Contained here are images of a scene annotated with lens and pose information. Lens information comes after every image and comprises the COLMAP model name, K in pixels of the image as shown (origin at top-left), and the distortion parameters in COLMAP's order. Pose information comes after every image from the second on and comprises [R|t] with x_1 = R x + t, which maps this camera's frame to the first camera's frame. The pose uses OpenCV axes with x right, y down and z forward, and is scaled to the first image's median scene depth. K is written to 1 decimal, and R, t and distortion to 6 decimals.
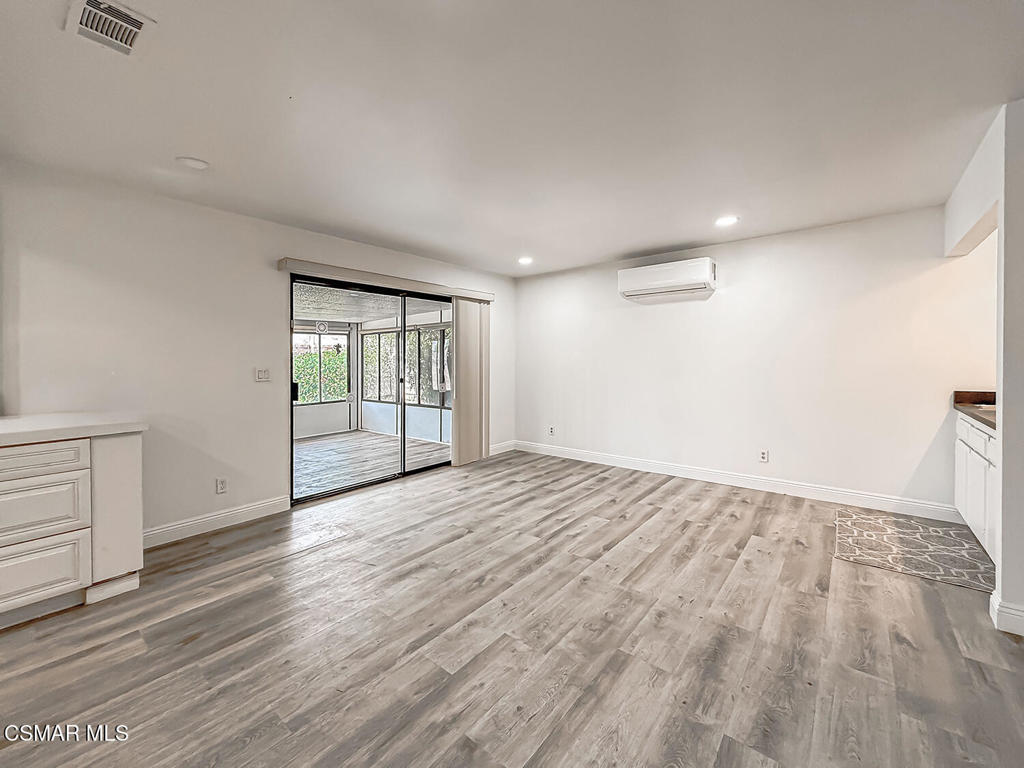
lens RADIAL K [[417.1, 0, 504.9], [0, 417.1, 362.1], [0, 0, 1]] dist [0.001711, 0.000189]
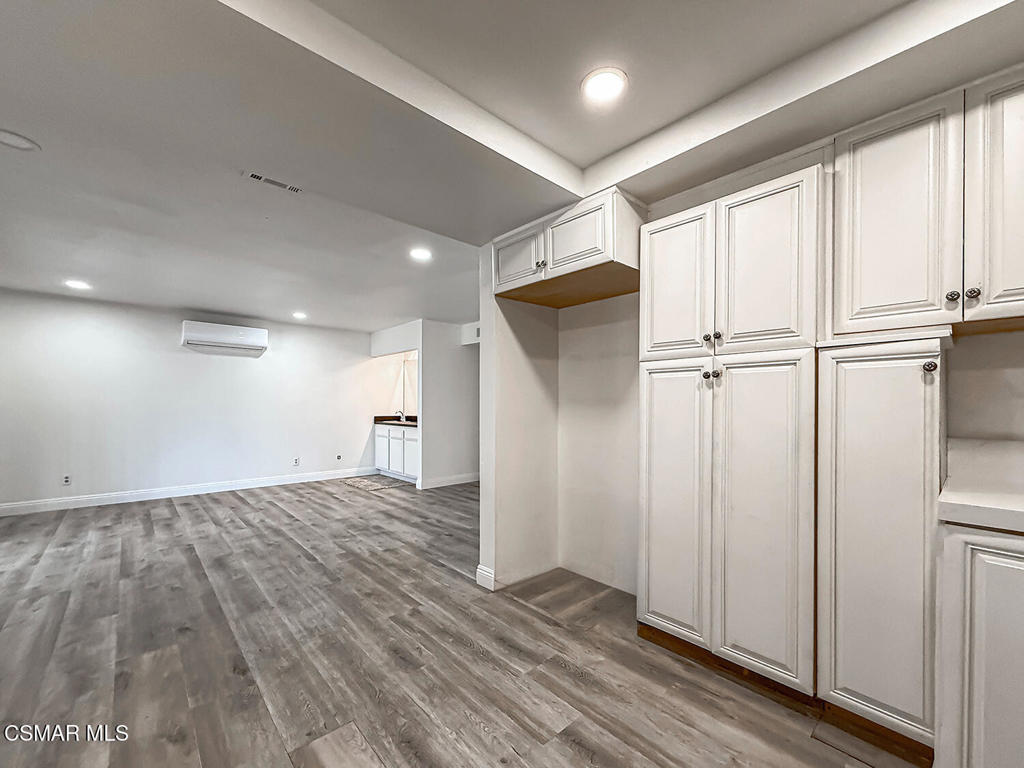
lens RADIAL K [[414.4, 0, 511.6], [0, 414.4, 402.3], [0, 0, 1]] dist [0.000636, 0.000121]
pose [[0.127390, 0.017392, 0.991700, -1.171200], [-0.001553, 0.999849, -0.017336, 0.034300], [-0.991851, 0.000669, 0.127398, -0.028102]]
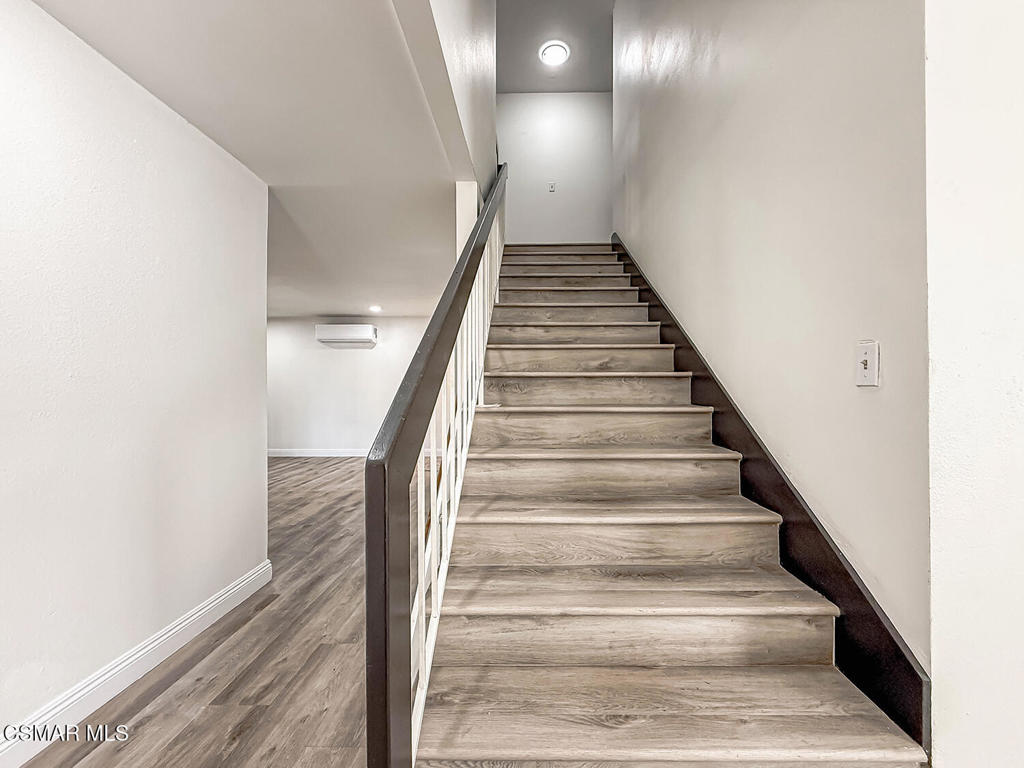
lens RADIAL K [[414.4, 0, 511.6], [0, 414.4, 402.3], [0, 0, 1]] dist [0.000636, 0.000121]
pose [[0.787970, -0.010436, 0.615625, -0.154123], [-0.004333, 0.999738, 0.022494, 0.037544], [-0.615698, -0.020392, 0.787718, -0.997866]]
